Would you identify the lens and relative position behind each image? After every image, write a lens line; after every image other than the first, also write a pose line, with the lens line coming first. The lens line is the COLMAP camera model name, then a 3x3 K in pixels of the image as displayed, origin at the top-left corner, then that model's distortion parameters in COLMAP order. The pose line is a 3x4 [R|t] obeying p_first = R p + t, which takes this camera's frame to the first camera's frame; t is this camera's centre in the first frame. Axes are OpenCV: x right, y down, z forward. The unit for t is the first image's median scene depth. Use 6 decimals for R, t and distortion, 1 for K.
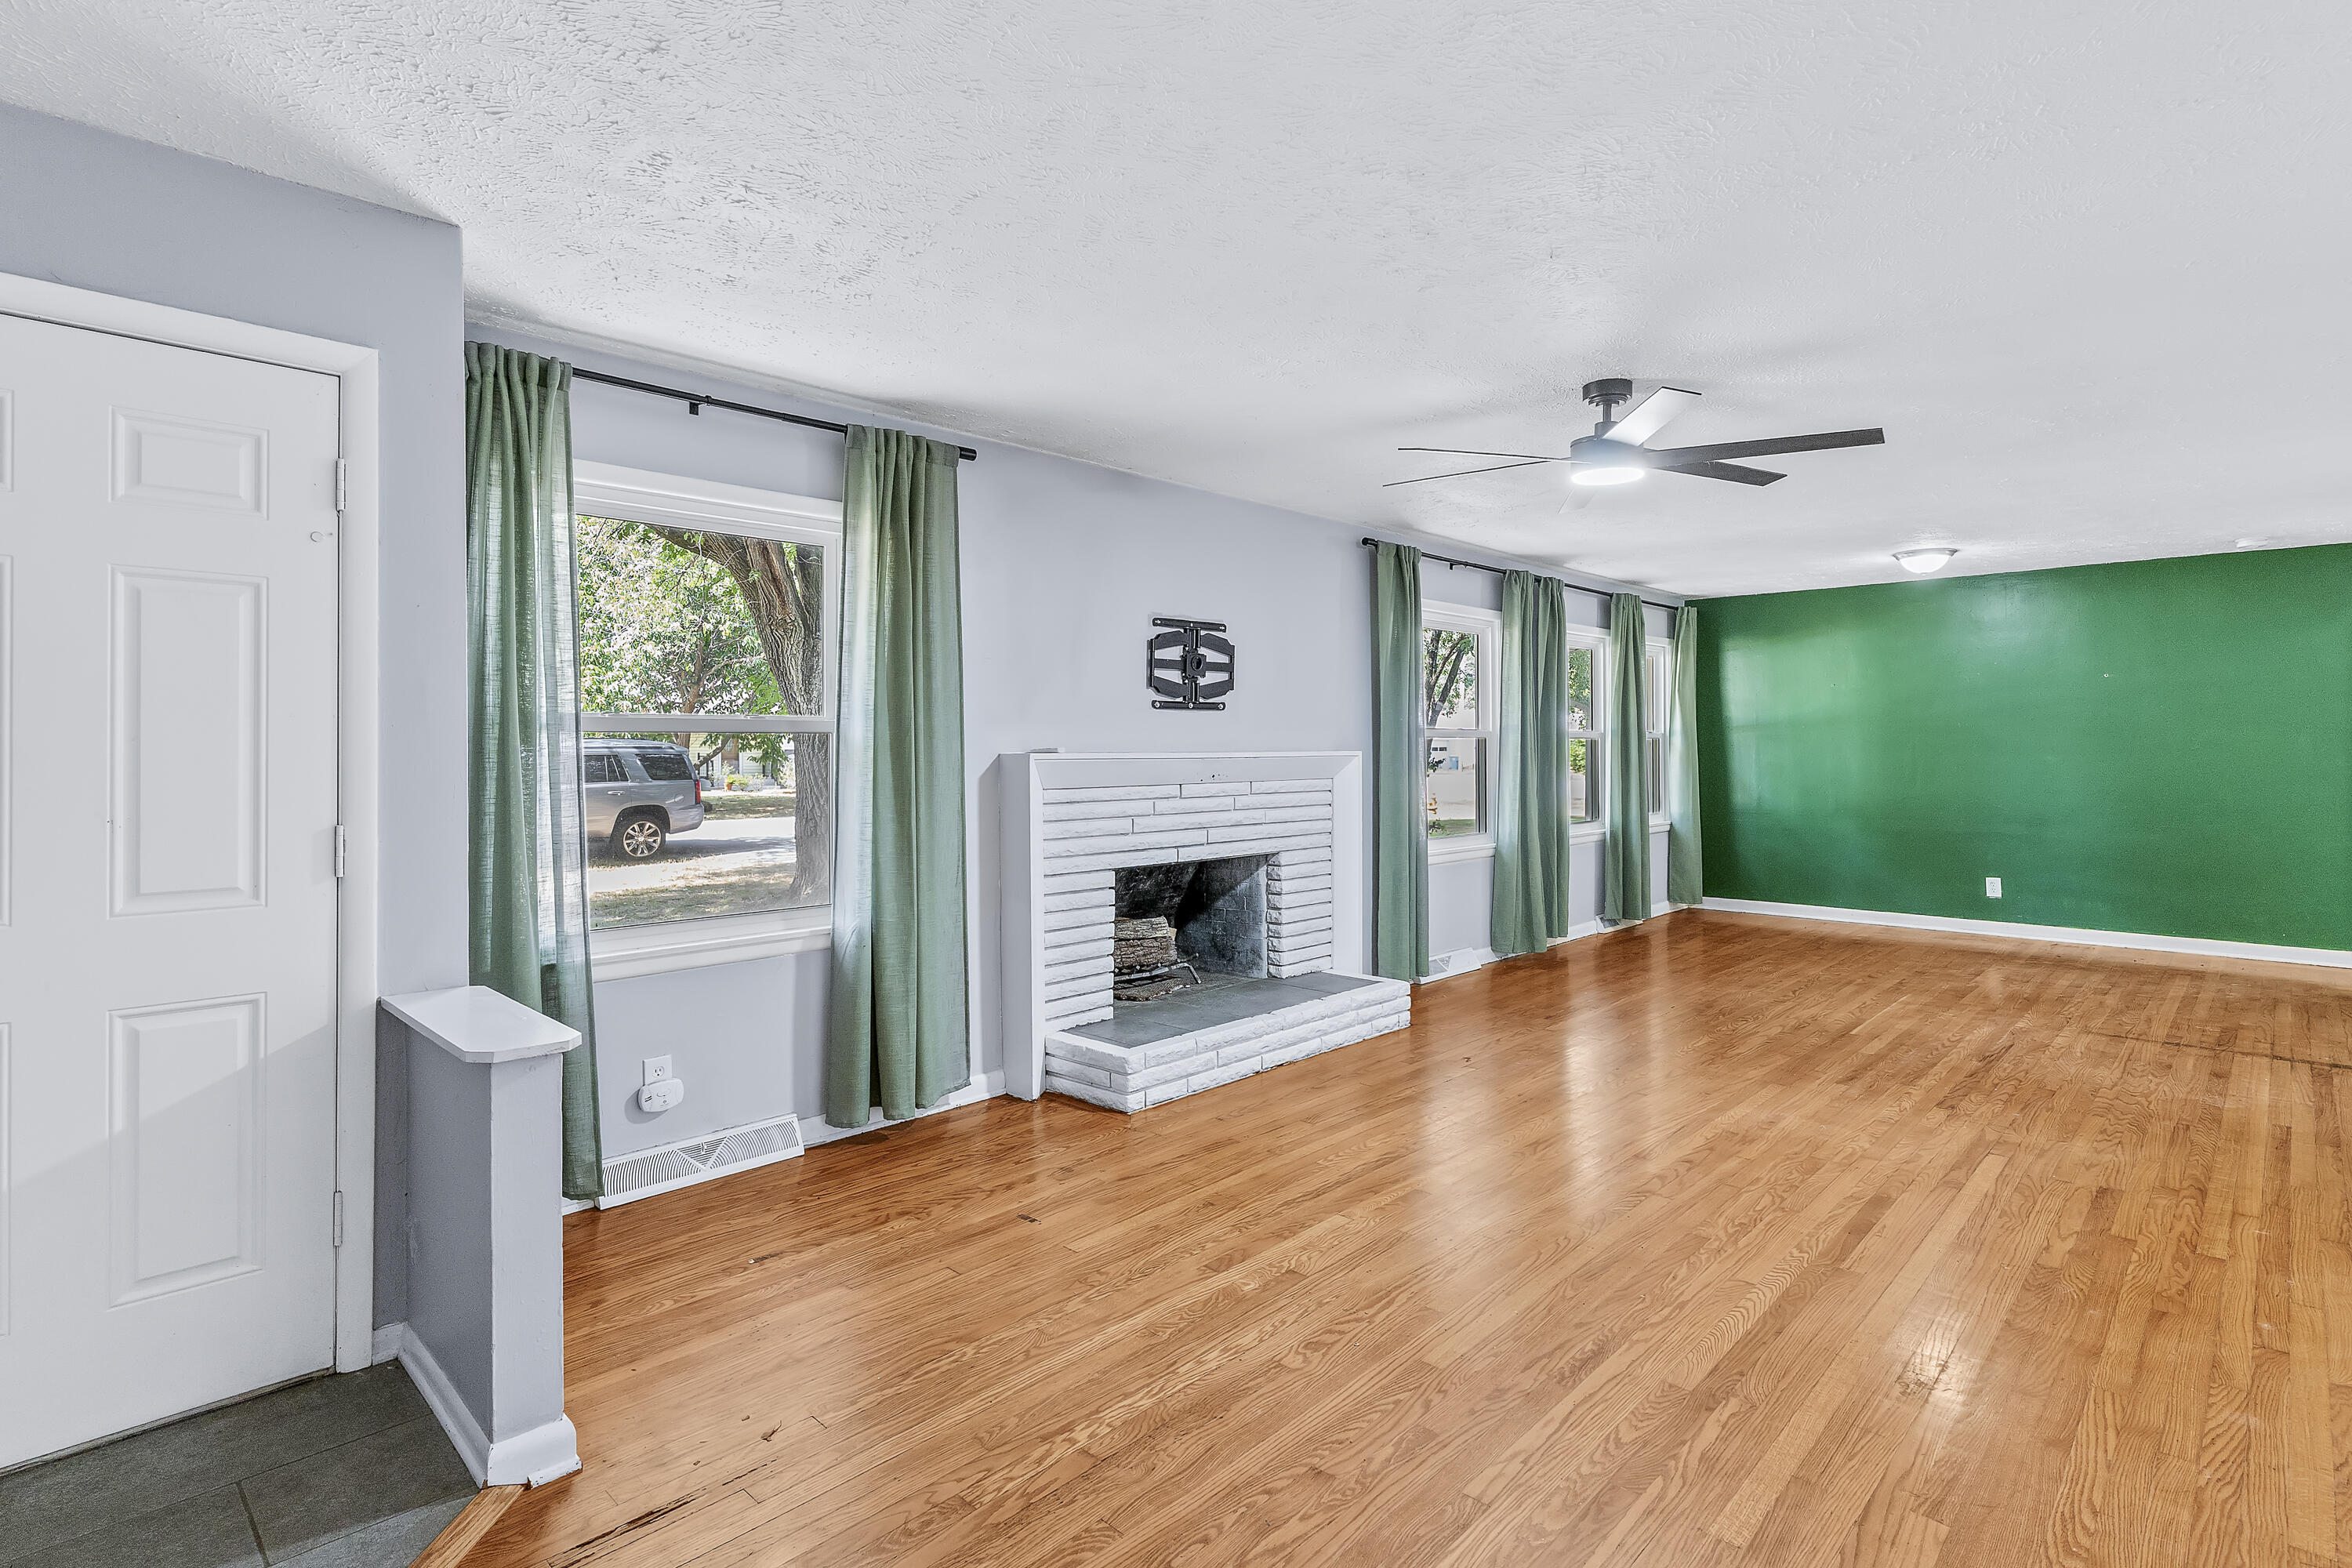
lens RADIAL K [[1147.8, 0, 1151.8], [0, 1147.8, 734.6], [0, 0, 1]] dist [0.001641, -0.000990]
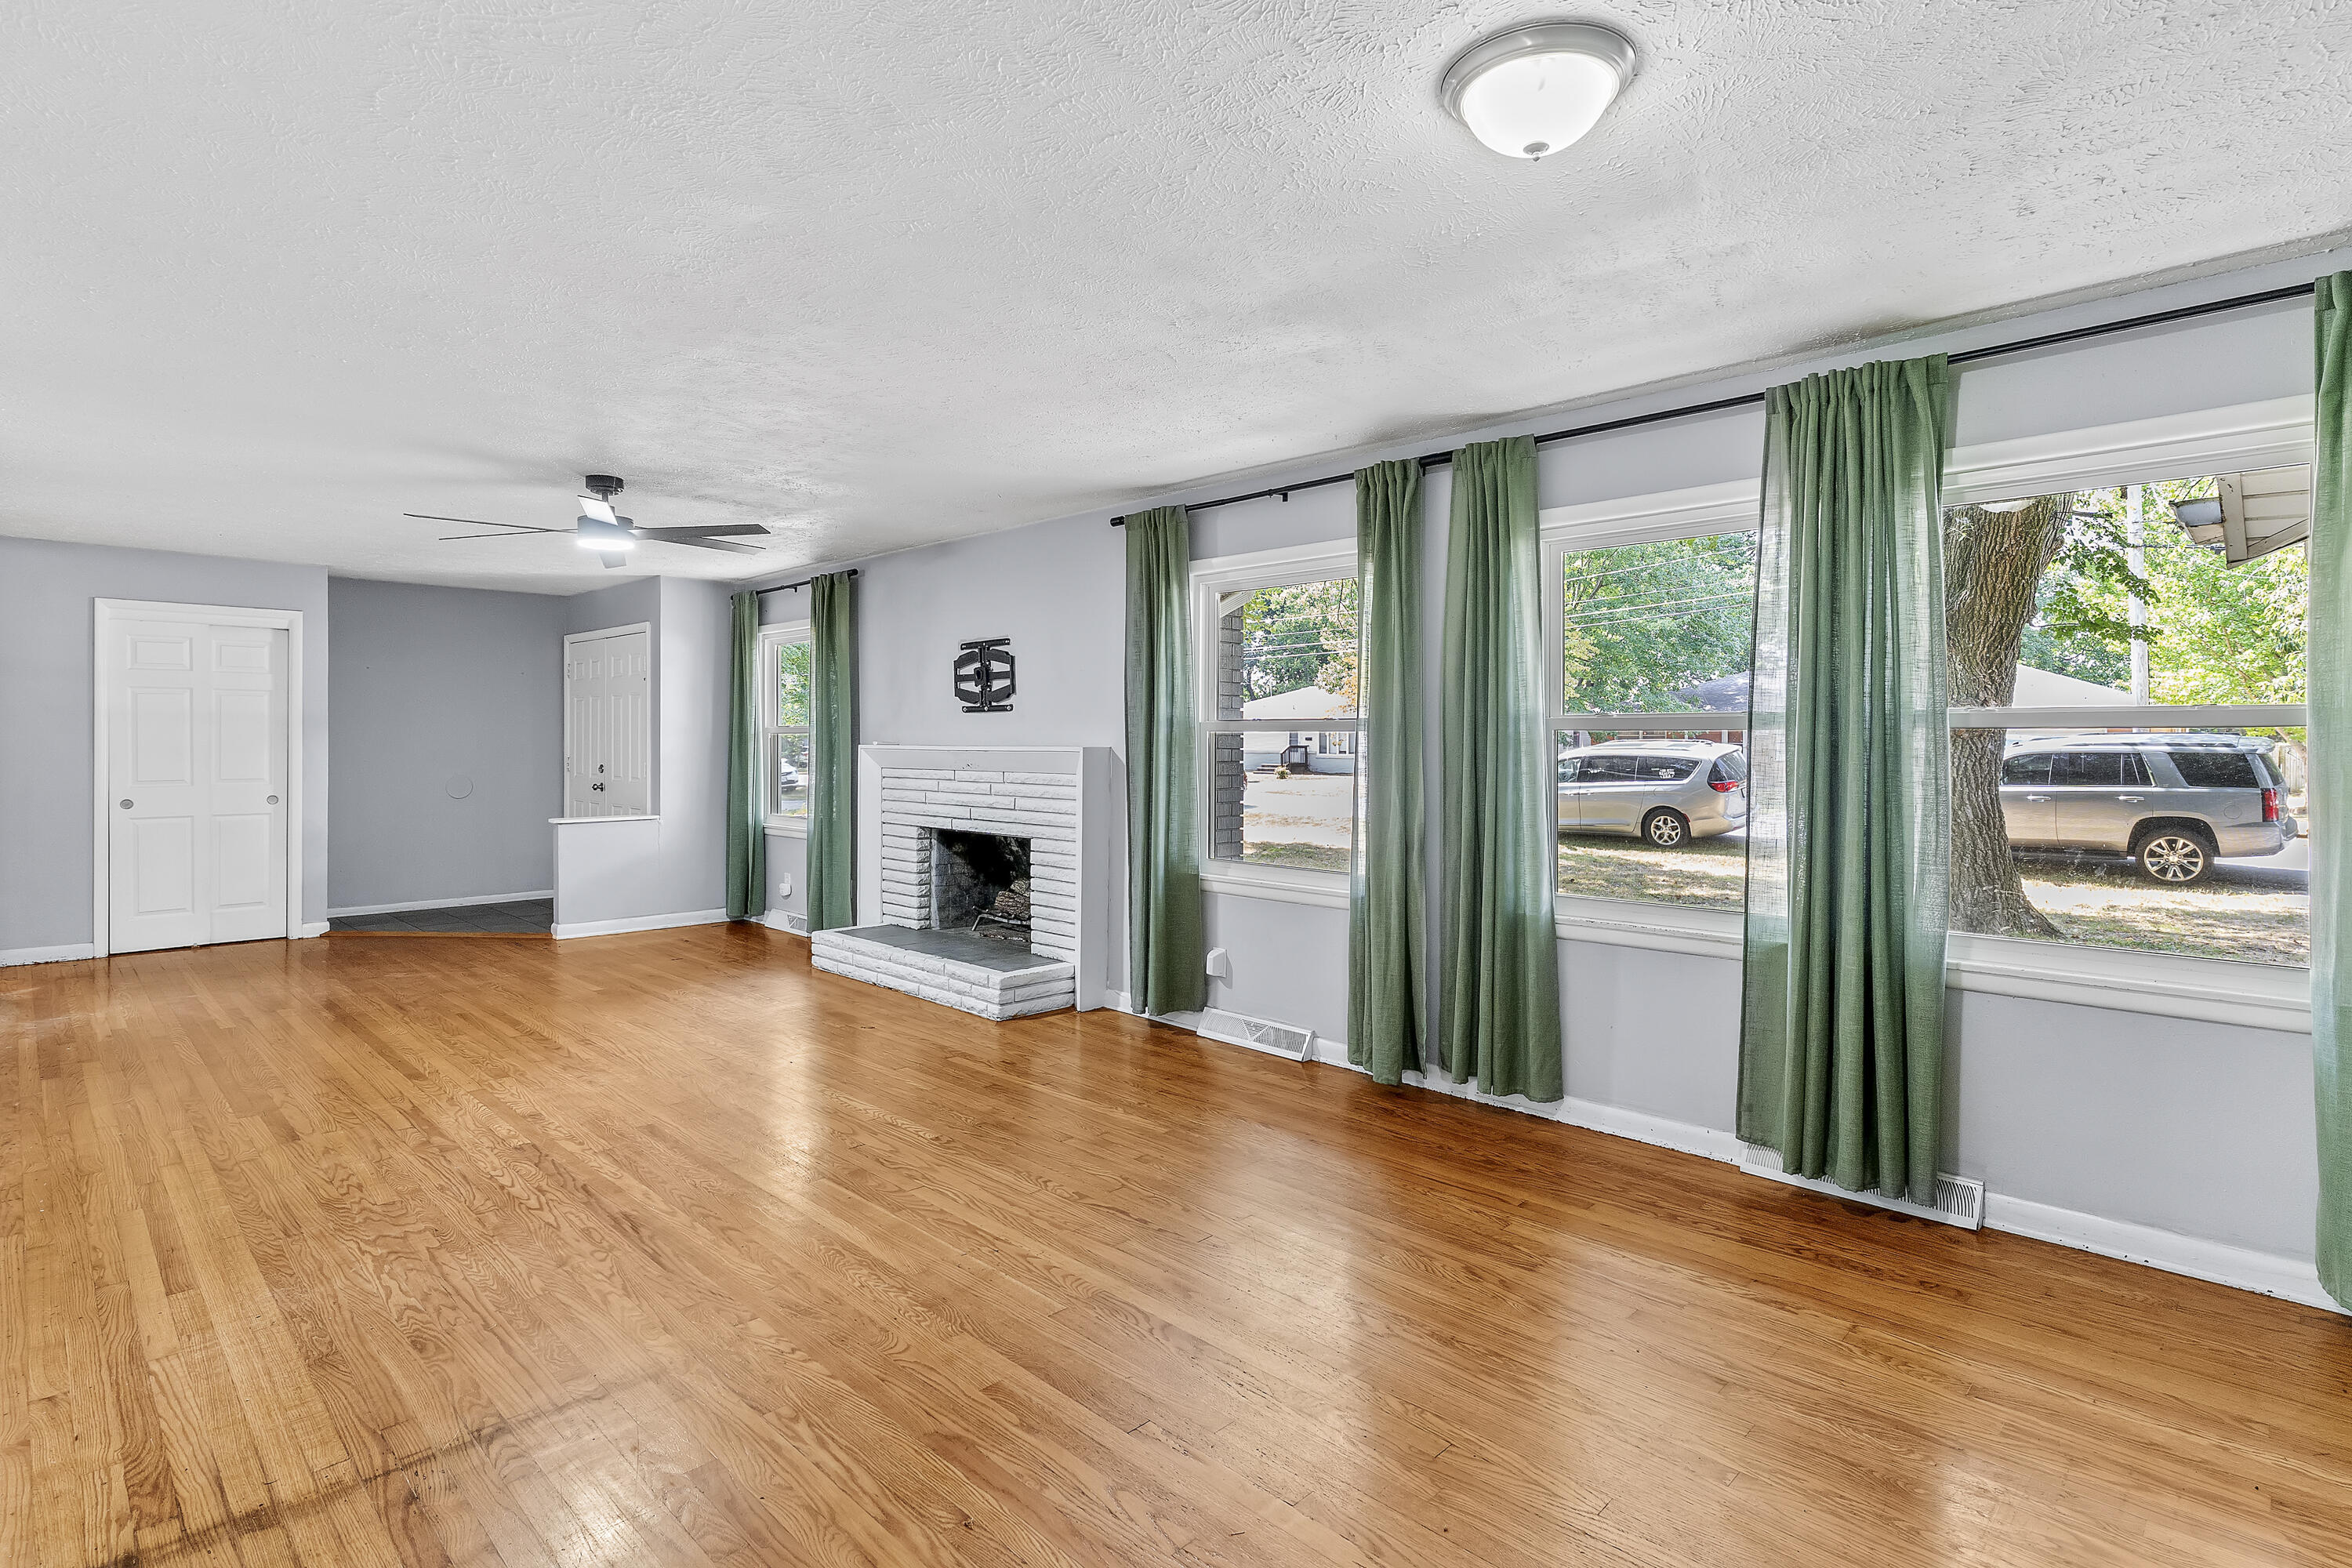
lens RADIAL K [[1147.8, 0, 1230.7], [0, 1147.8, 743.7], [0, 0, 1]] dist [0.001641, -0.000990]
pose [[0.026906, 0.007216, -0.999612, 1.274855], [0.005523, 0.999958, 0.007367, 0.005095], [0.999623, -0.005719, 0.026865, 1.219129]]
